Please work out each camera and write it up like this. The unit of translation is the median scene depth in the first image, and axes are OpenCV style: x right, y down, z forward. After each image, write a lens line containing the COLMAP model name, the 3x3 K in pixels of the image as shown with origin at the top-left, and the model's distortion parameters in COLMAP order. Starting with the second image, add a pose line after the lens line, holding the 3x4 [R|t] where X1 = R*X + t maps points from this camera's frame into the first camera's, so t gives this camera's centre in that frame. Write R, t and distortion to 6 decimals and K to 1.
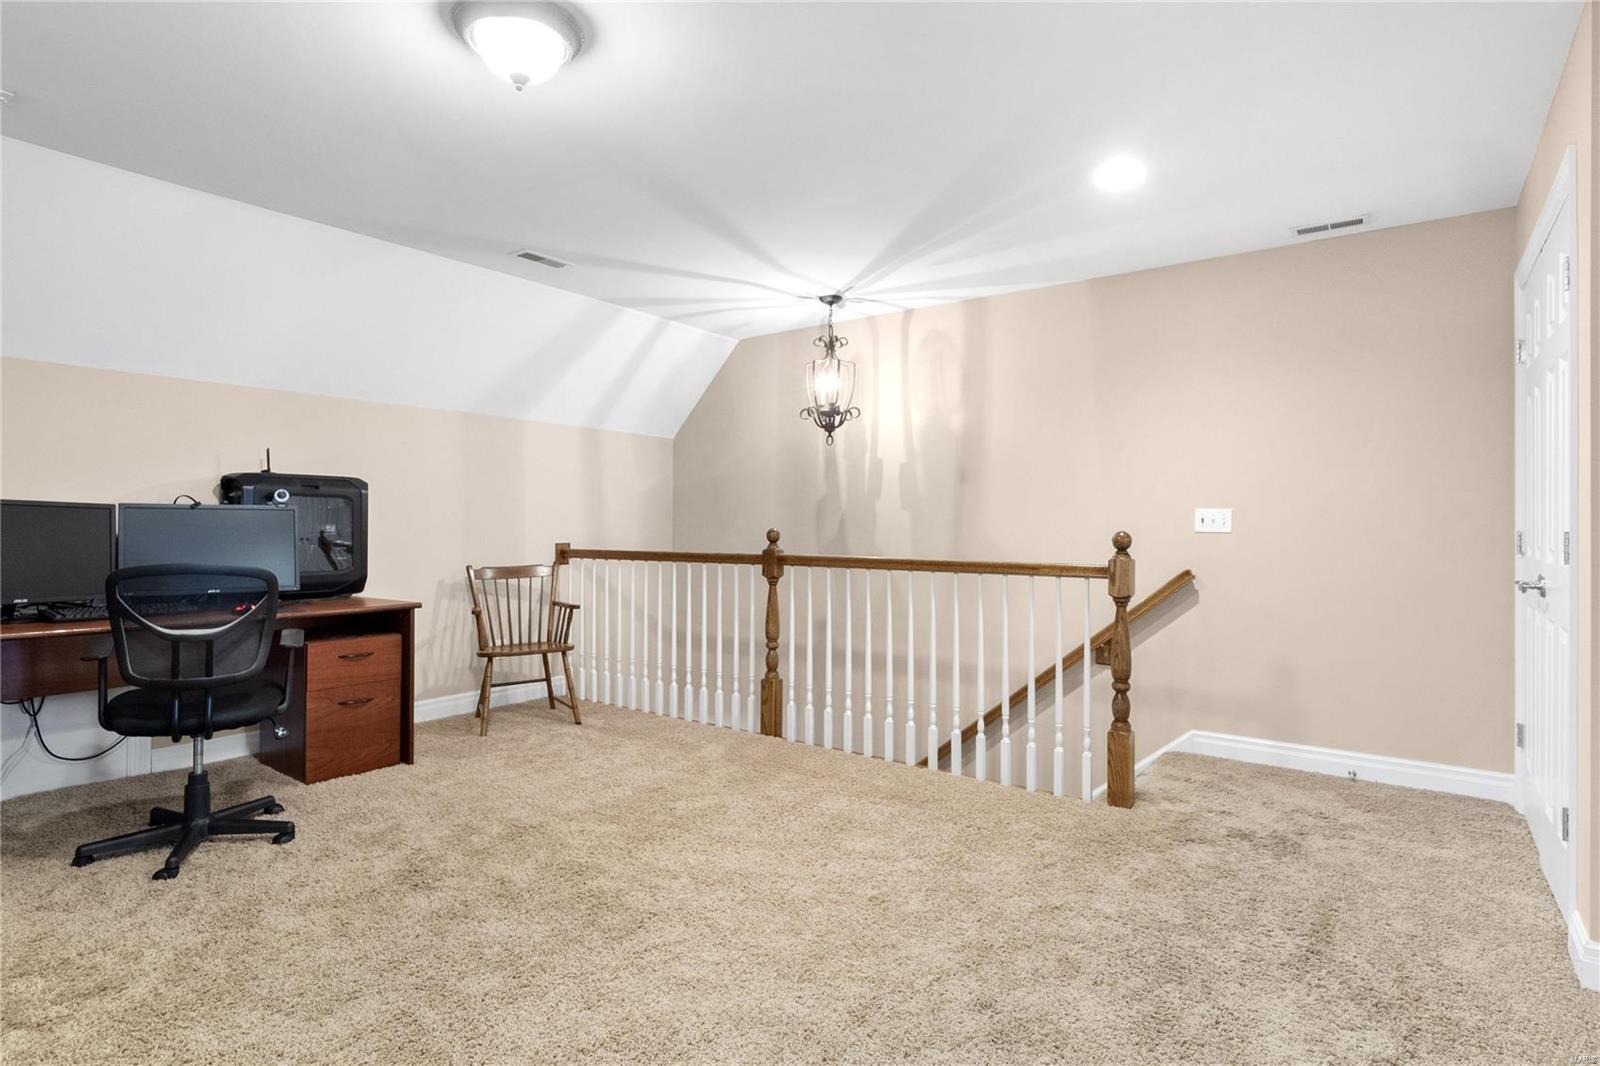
lens RADIAL K [[824.6, 0, 801.0], [0, 824.6, 532.1], [0, 0, 1]] dist [0.000404, -0.000191]
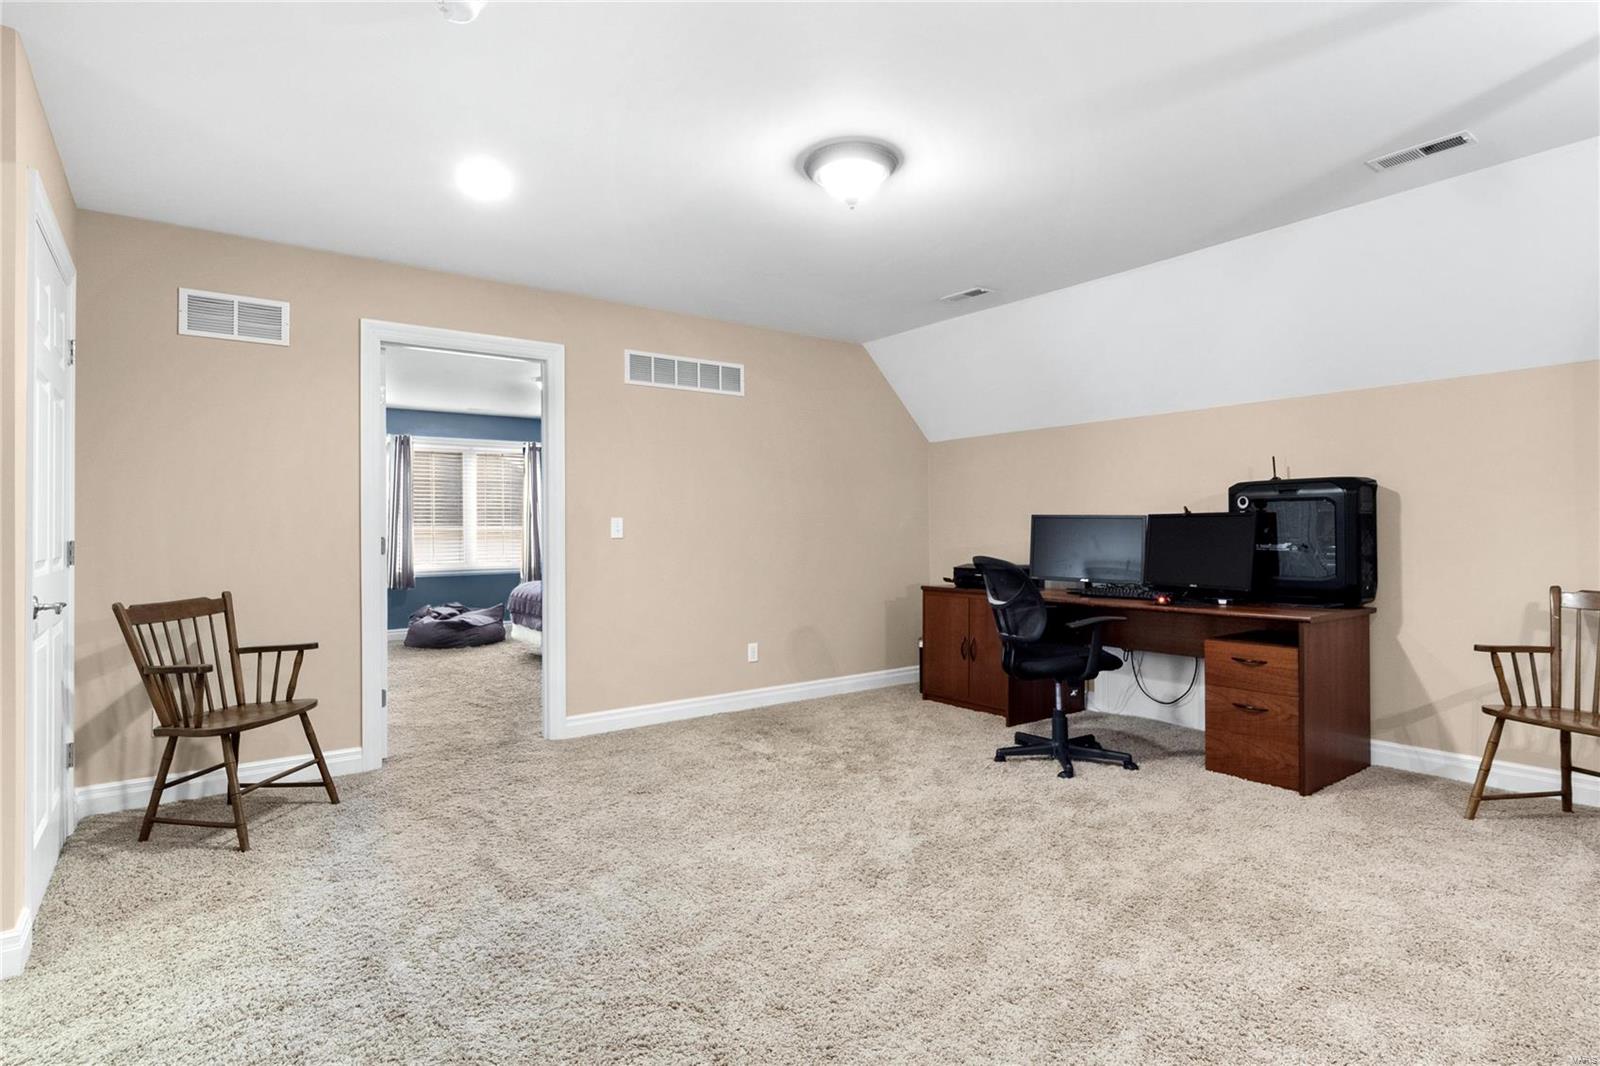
lens RADIAL K [[824.6, 0, 801.4], [0, 824.6, 529.2], [0, 0, 1]] dist [0.000404, -0.000191]
pose [[-0.294891, -0.005339, -0.955516, 0.552059], [-0.000617, 0.999985, -0.005397, -0.002837], [0.955531, -0.001002, -0.294890, 0.749168]]
